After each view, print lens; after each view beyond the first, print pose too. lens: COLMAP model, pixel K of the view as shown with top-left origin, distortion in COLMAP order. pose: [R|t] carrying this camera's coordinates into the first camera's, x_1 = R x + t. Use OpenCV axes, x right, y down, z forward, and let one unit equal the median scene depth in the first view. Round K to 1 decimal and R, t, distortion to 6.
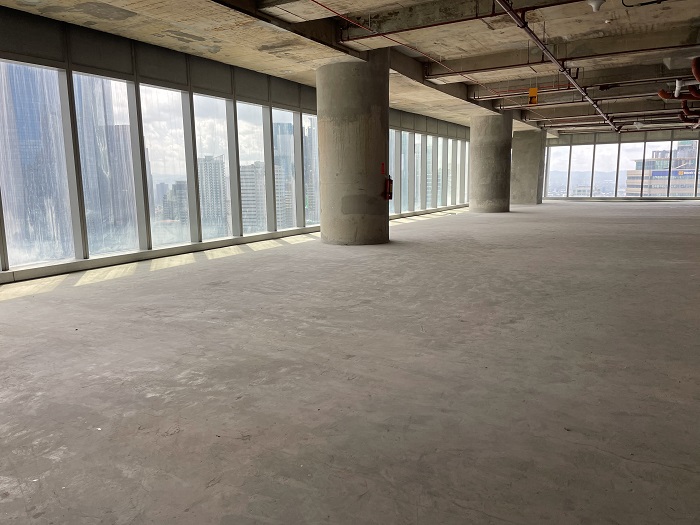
lens RADIAL K [[536.5, 0, 346.5], [0, 536.5, 264.9], [0, 0, 1]] dist [0.047115, -0.045202]
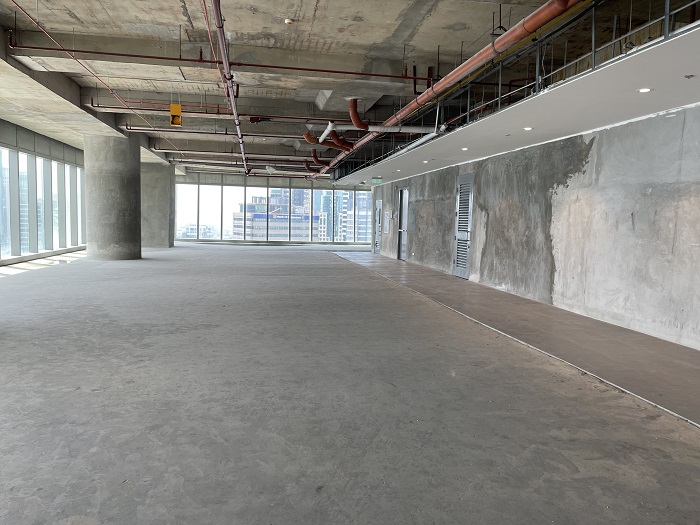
lens RADIAL K [[536.5, 0, 348.3], [0, 536.5, 267.6], [0, 0, 1]] dist [0.047115, -0.045202]
pose [[0.773841, -0.016995, 0.633152, 0.028811], [0.056444, 0.997513, -0.042210, -0.031564], [-0.630860, 0.068401, 0.772875, 0.172062]]
